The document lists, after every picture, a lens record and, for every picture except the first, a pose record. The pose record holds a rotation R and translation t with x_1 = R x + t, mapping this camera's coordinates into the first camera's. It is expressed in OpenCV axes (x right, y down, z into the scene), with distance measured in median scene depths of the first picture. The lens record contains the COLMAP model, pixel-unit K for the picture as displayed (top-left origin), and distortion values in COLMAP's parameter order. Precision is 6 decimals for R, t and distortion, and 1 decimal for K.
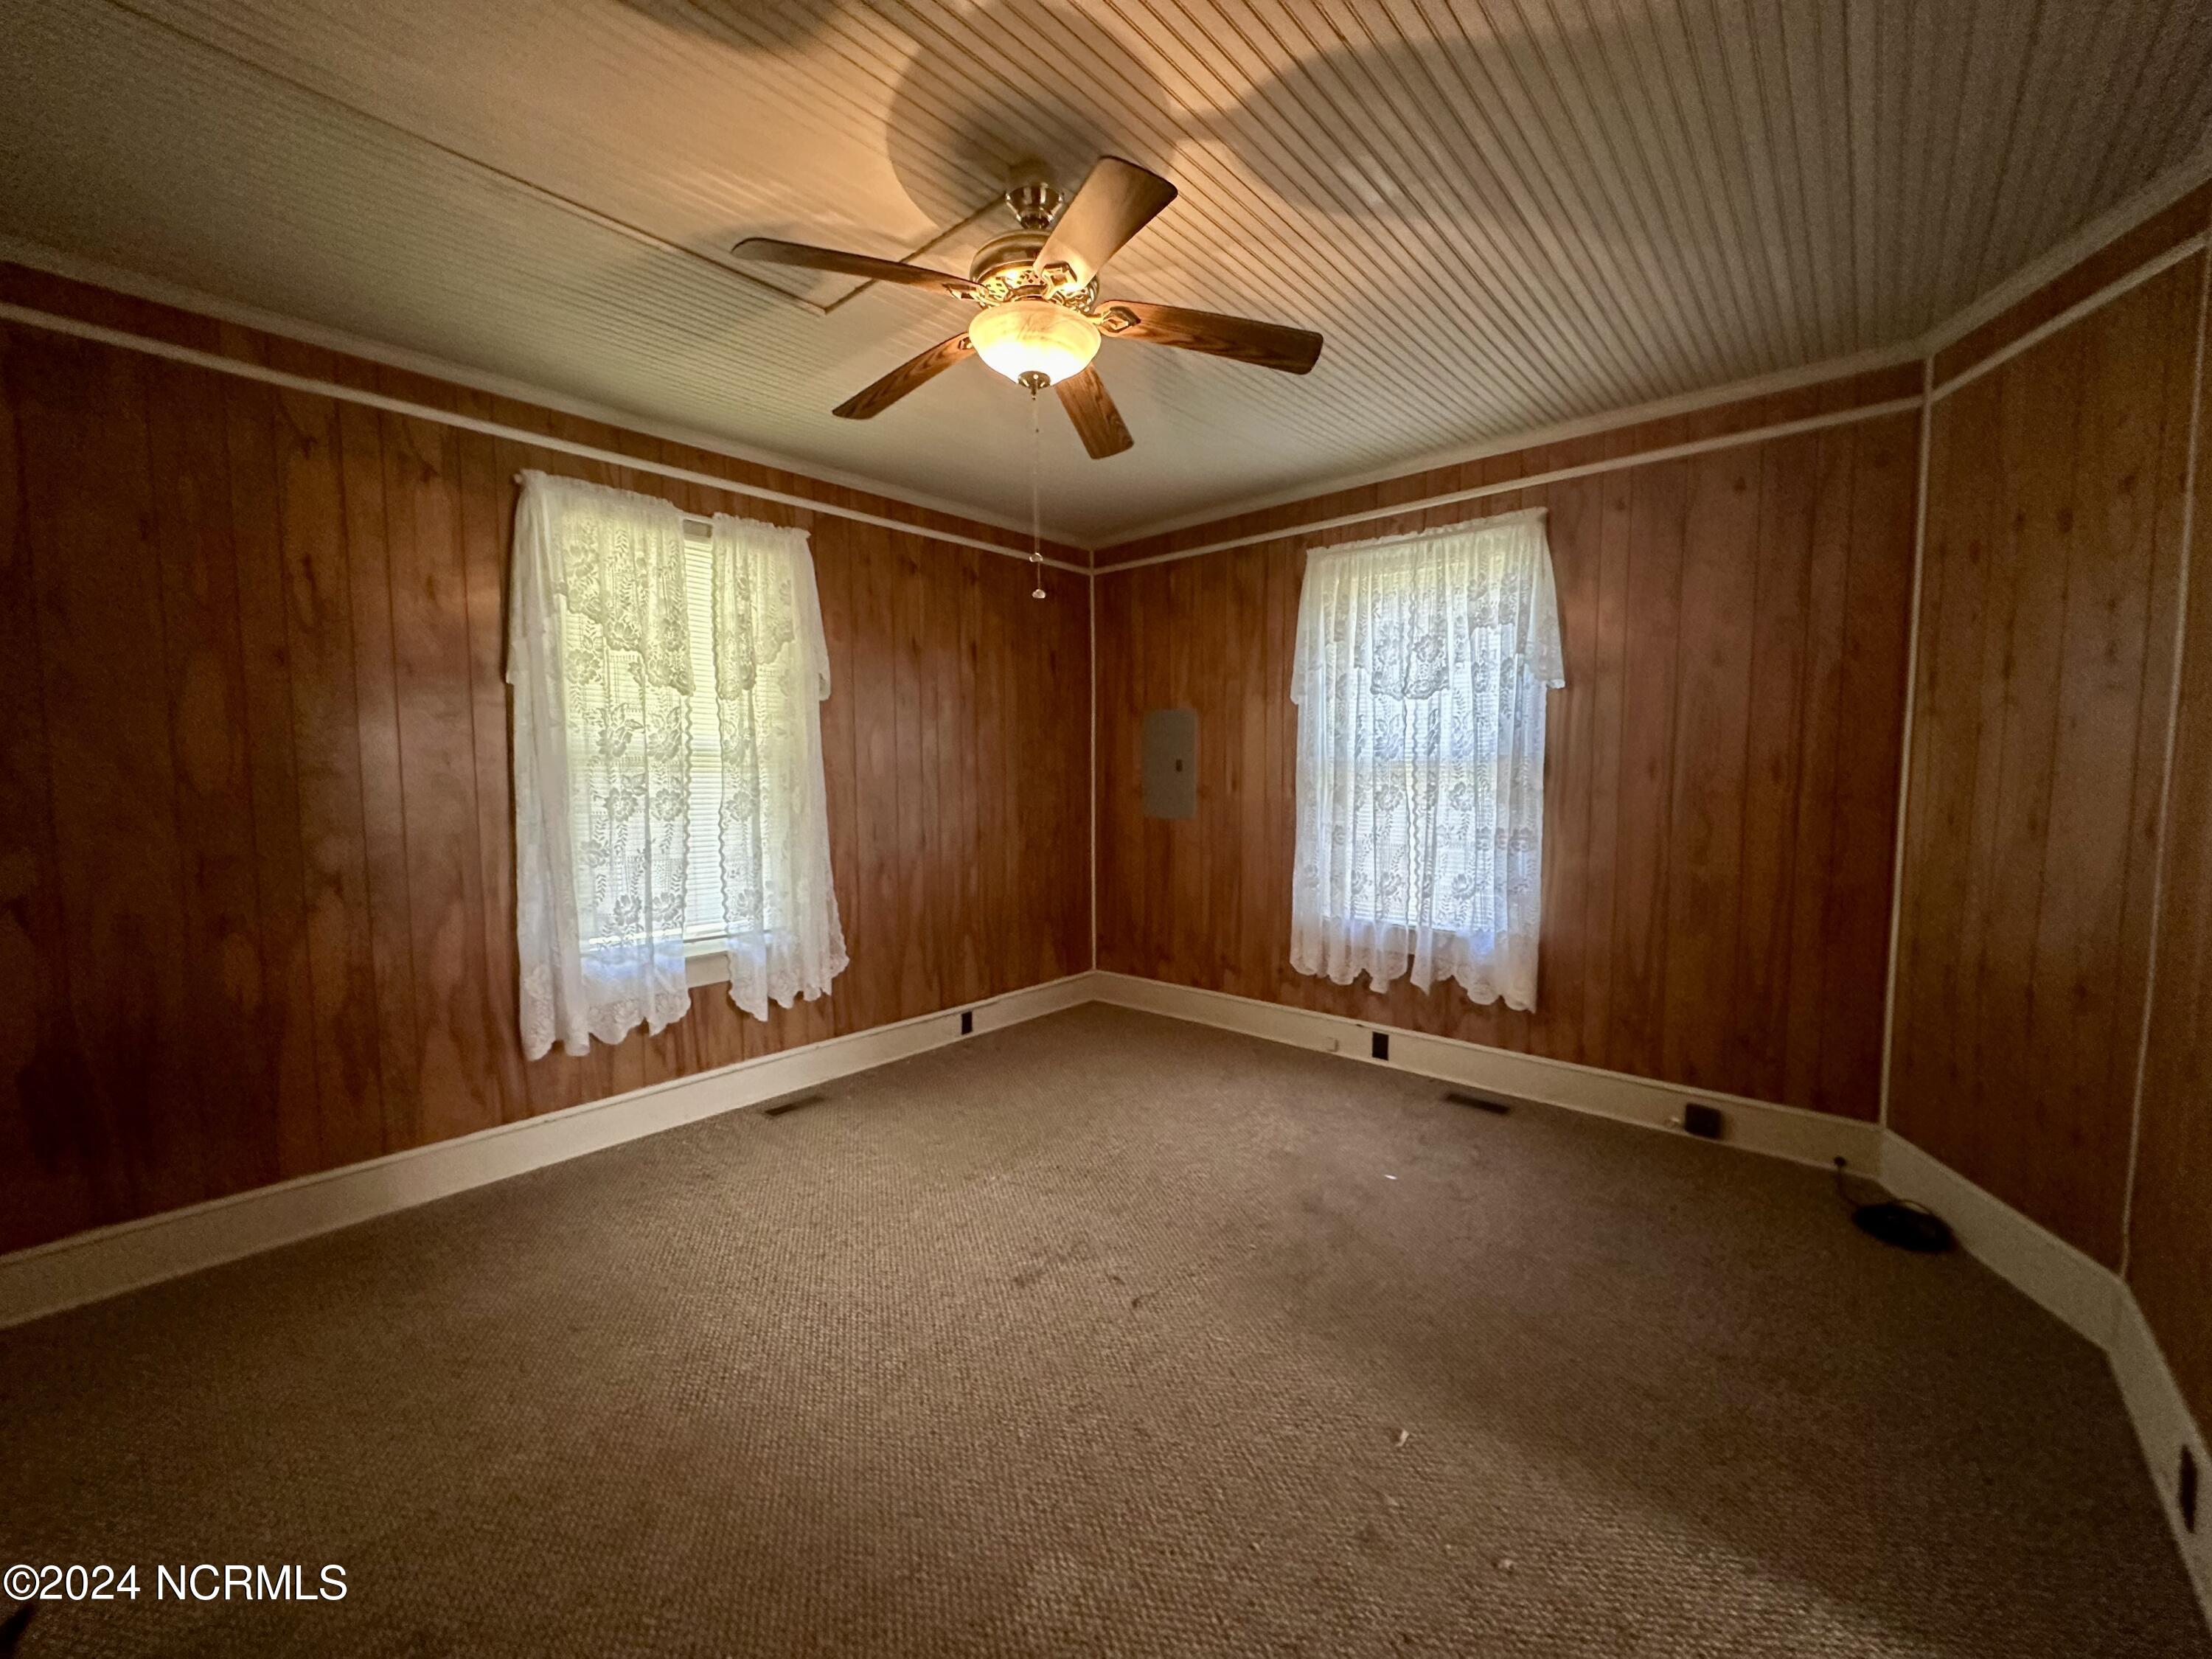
lens RADIAL K [[893.4, 0, 1115.0], [0, 893.4, 827.5], [0, 0, 1]] dist [0.013074, 0.000409]
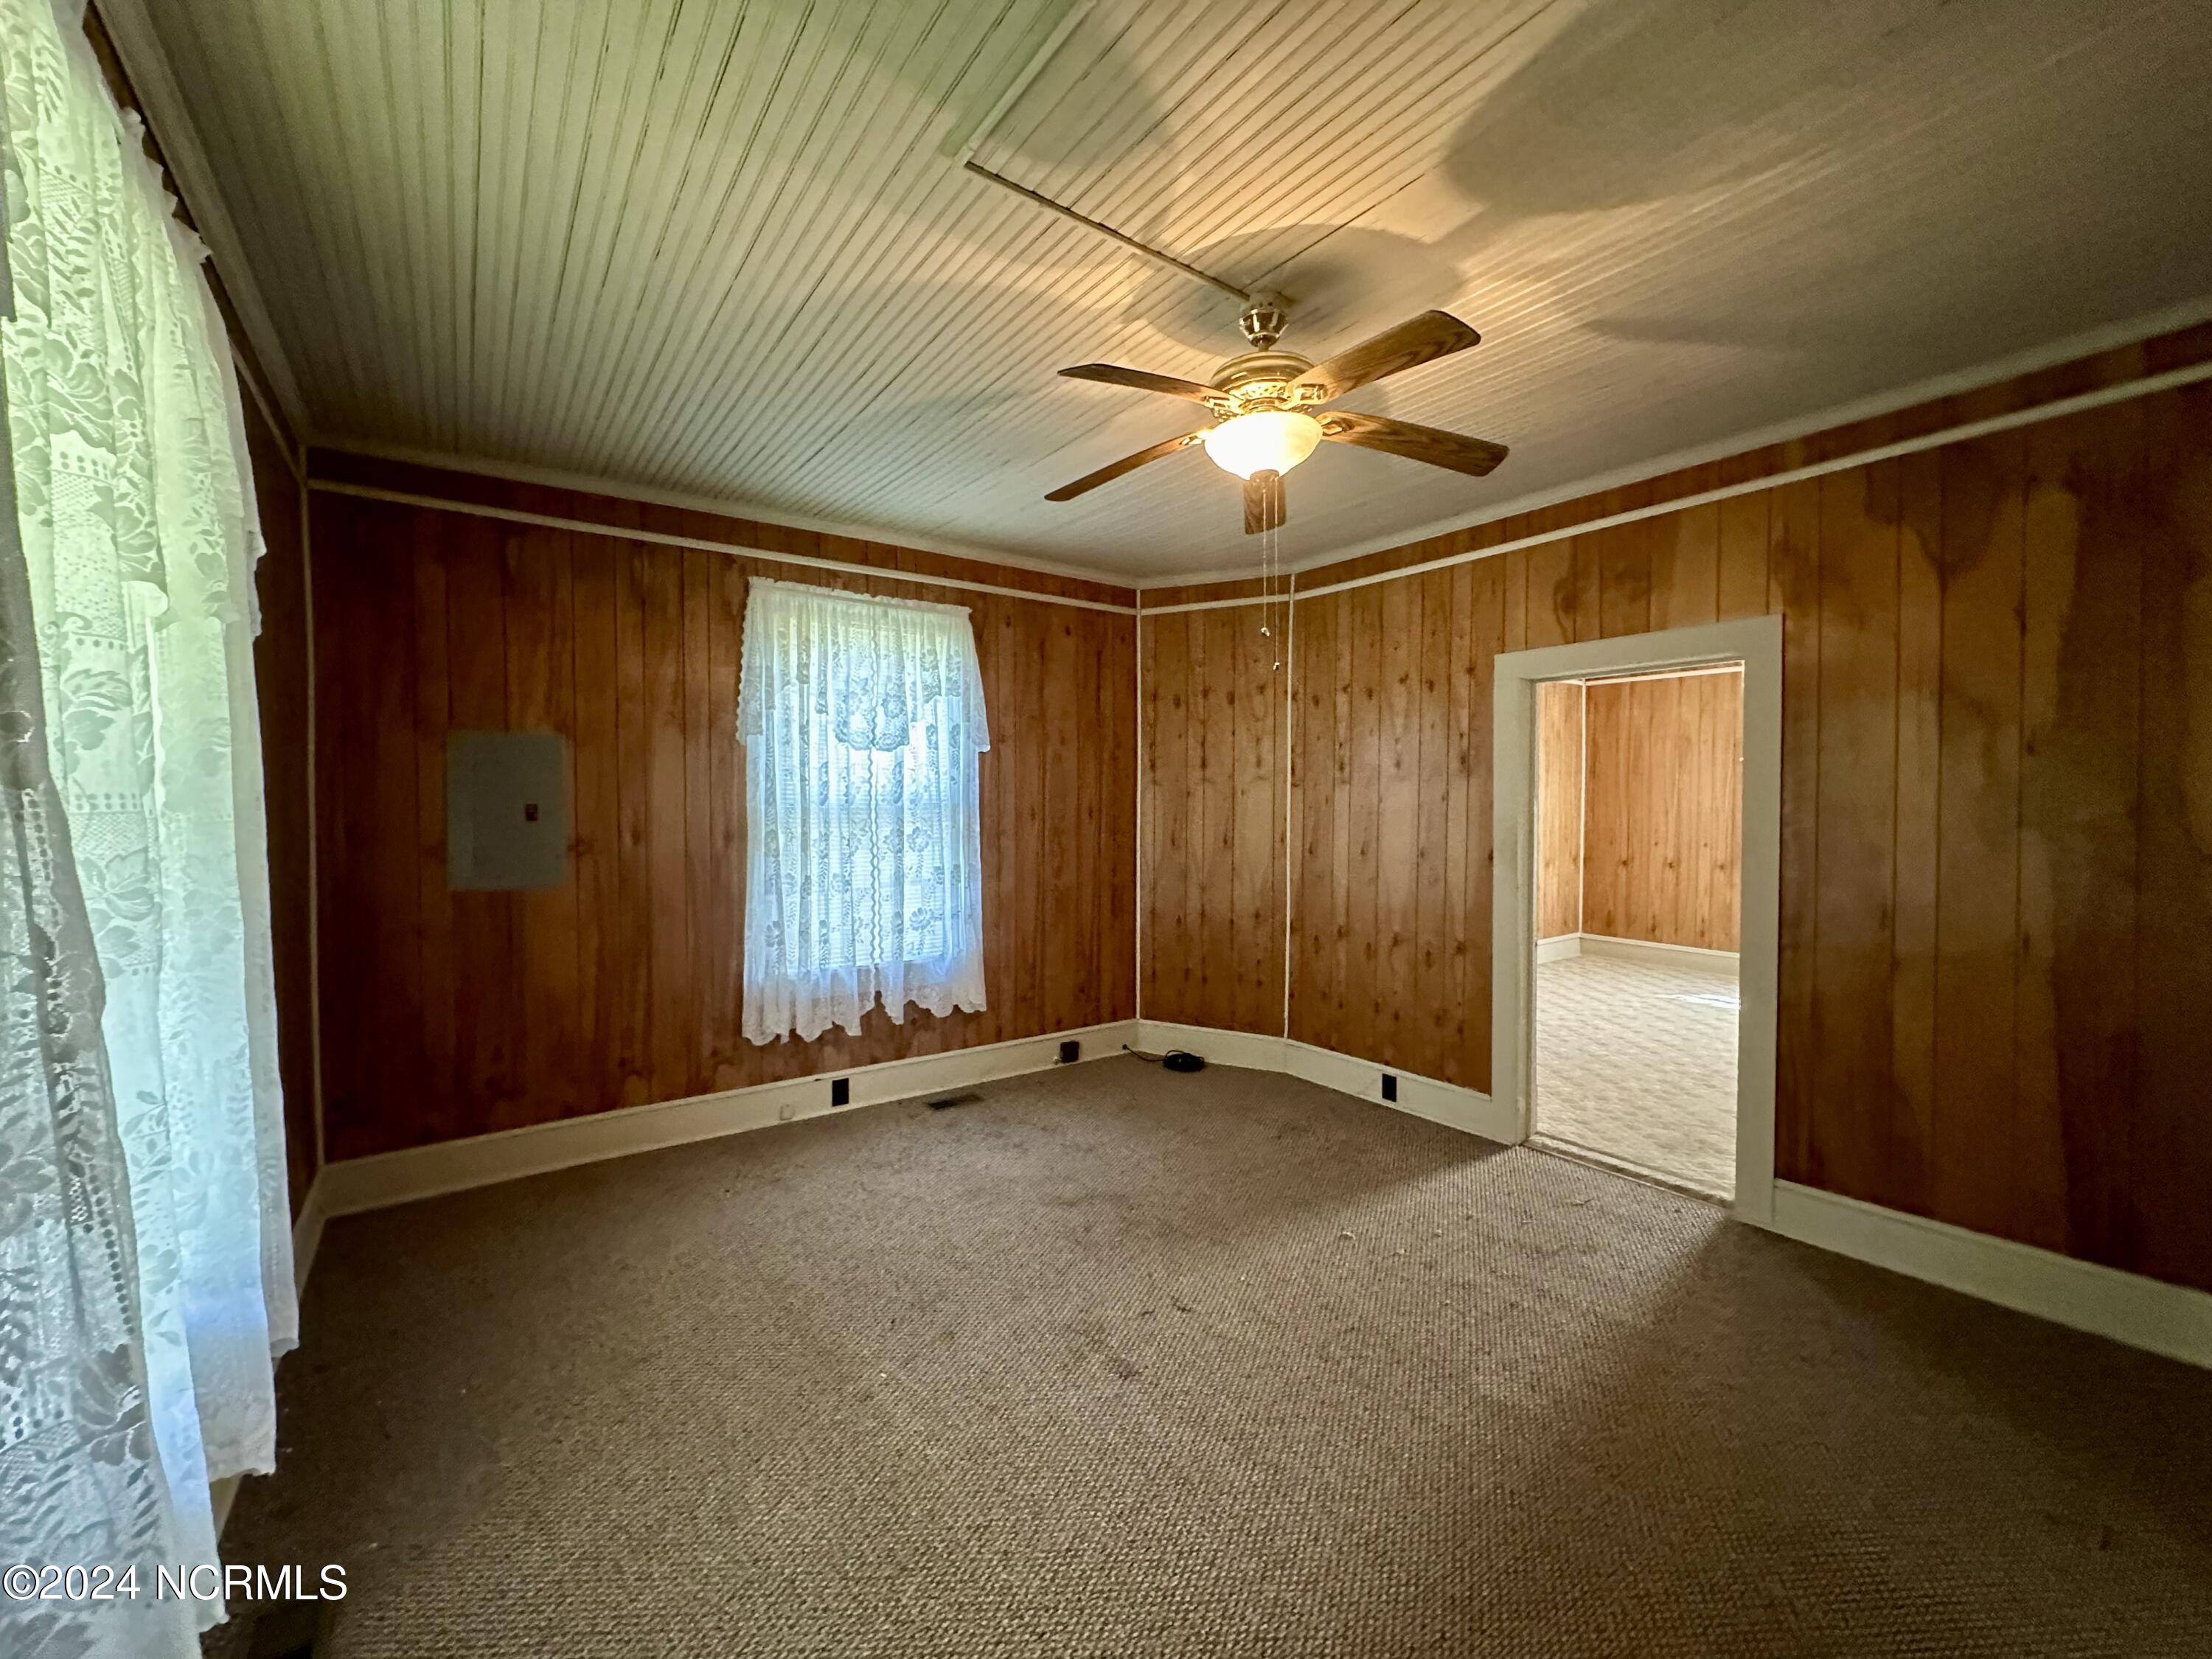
lens RADIAL K [[880.9, 0, 1105.0], [0, 880.9, 830.6], [0, 0, 1]] dist [-0.002218, -0.000021]
pose [[0.224660, -0.021798, 0.974193, -0.622514], [0.067549, 0.997693, 0.006746, -0.036270], [-0.972093, 0.064290, 0.225614, 0.498709]]
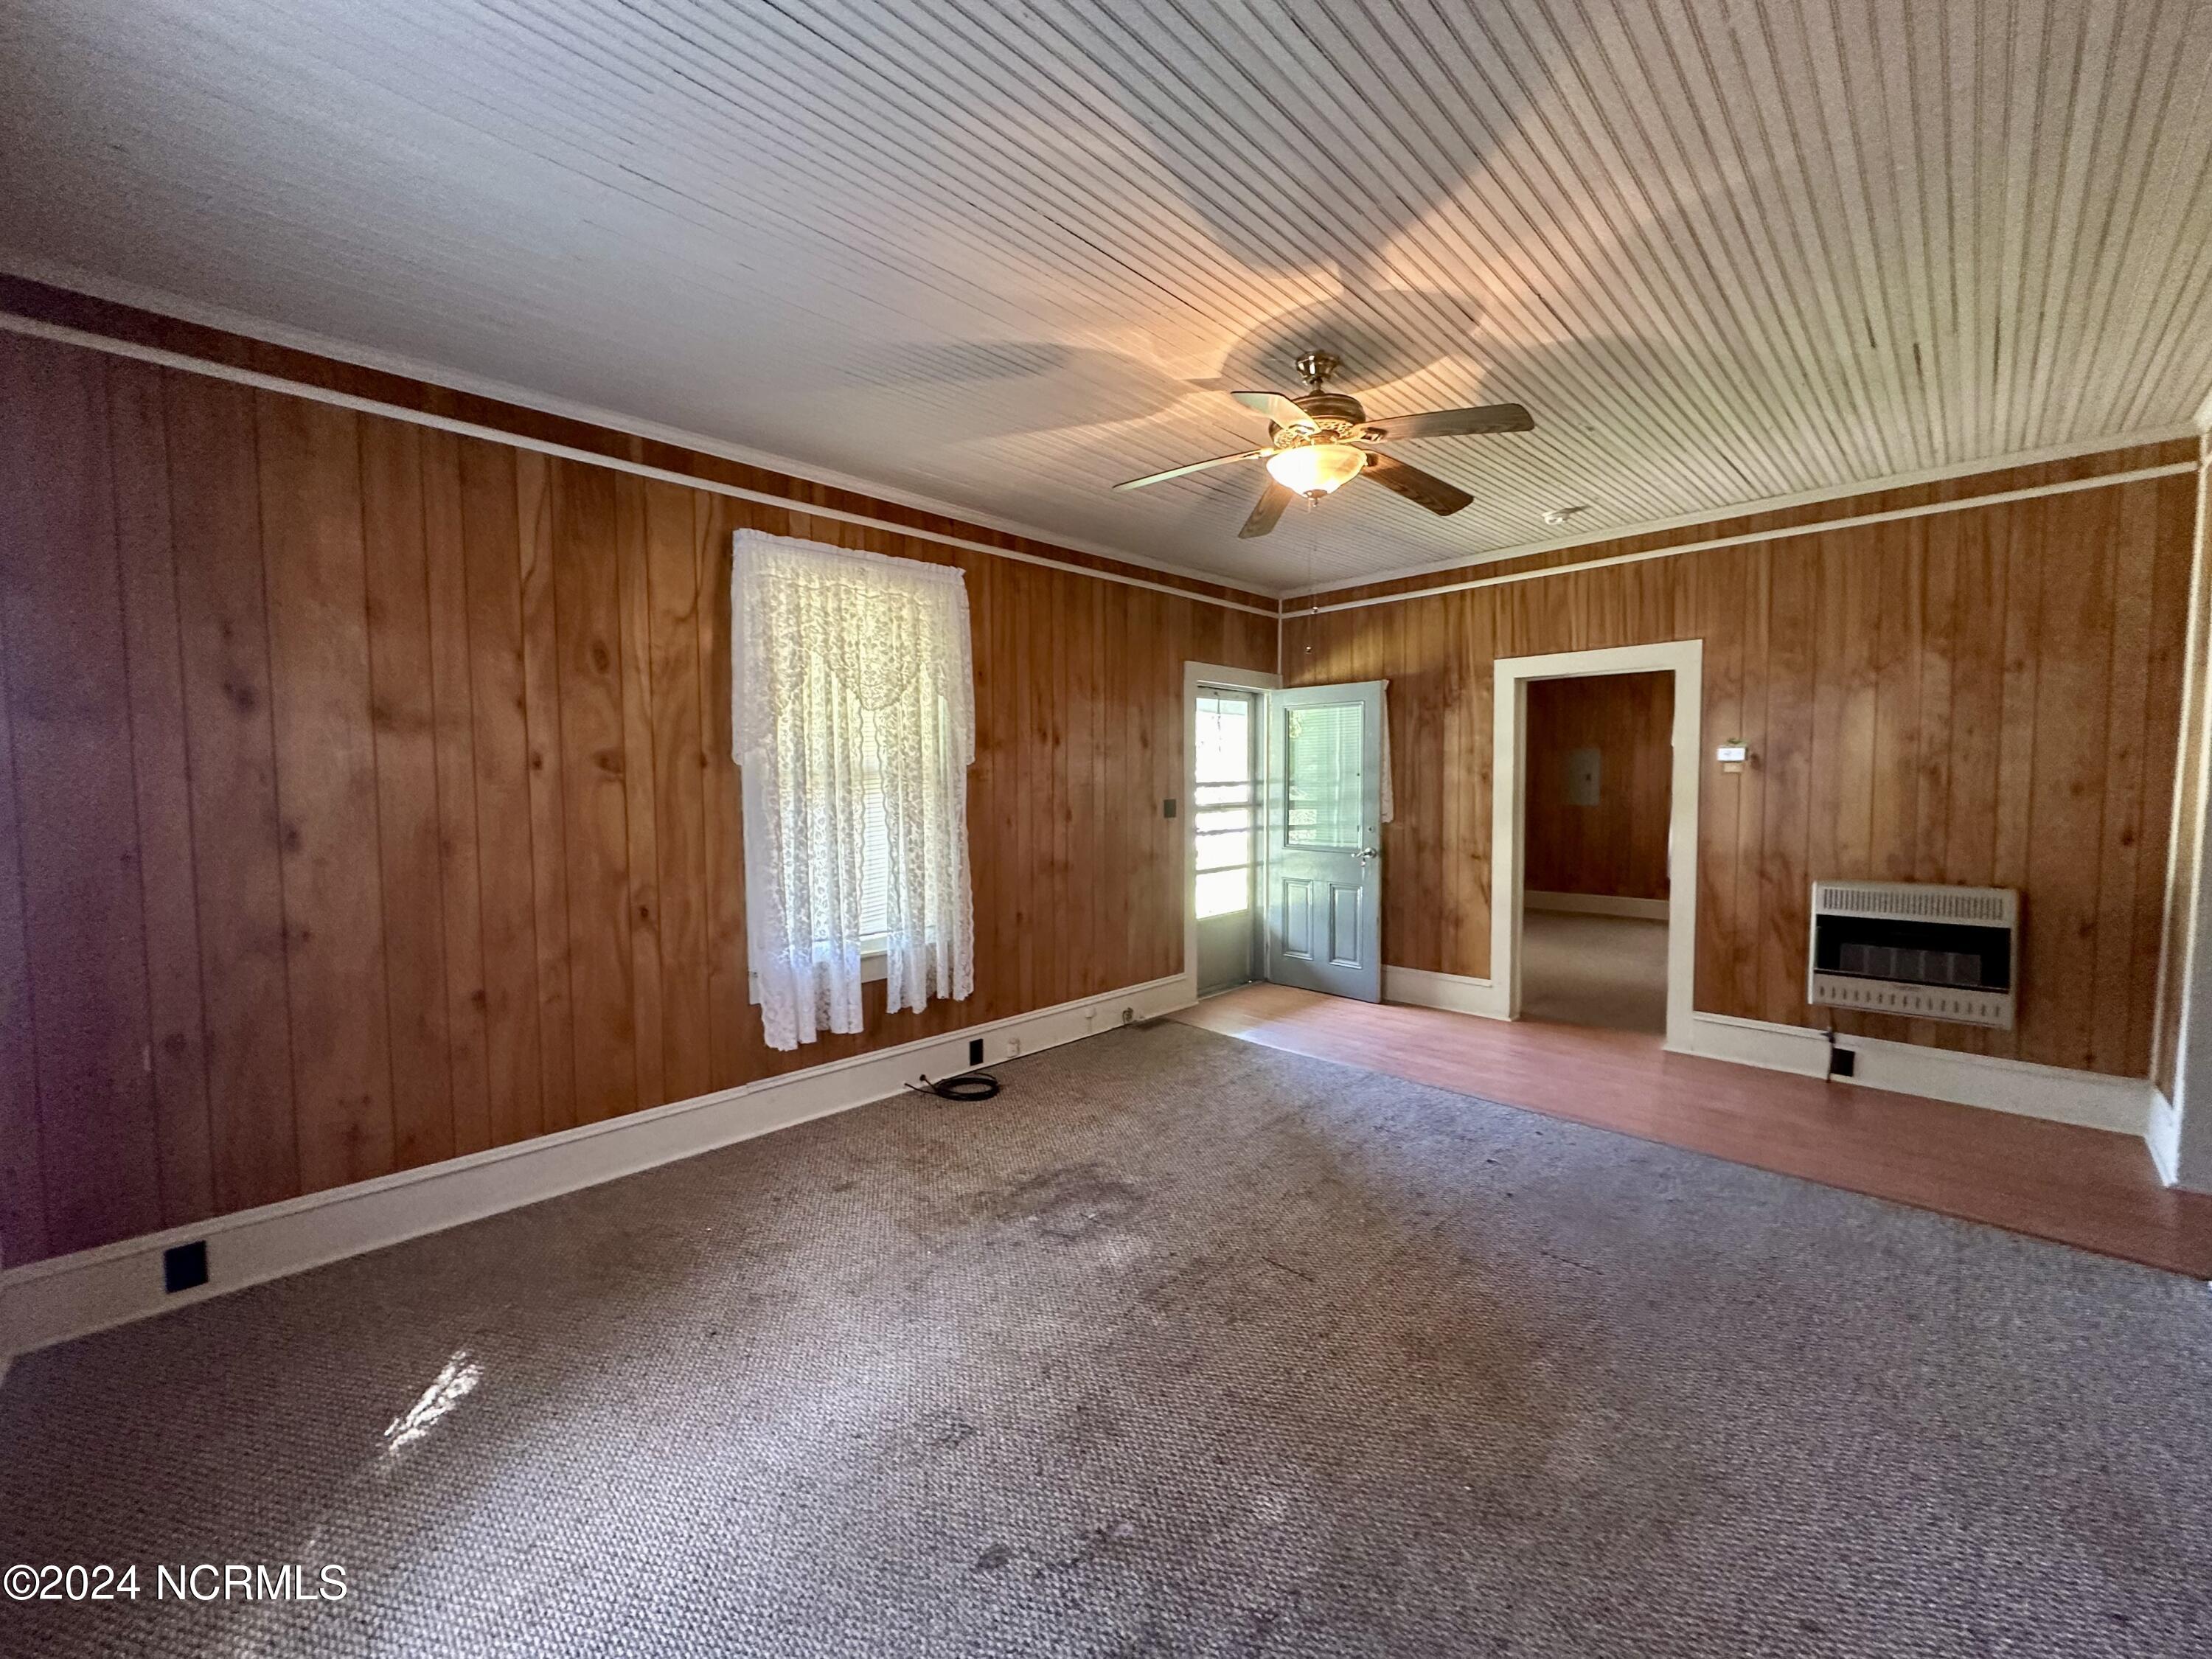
lens RADIAL K [[943.2, 0, 1106.7], [0, 943.2, 839.2], [0, 0, 1]] dist [0.026719, -0.000168]
pose [[0.999601, 0.003422, -0.028021, -1.043323], [-0.003741, 0.999929, -0.011331, 0.100007], [0.027980, 0.011431, 0.999543, -1.160905]]
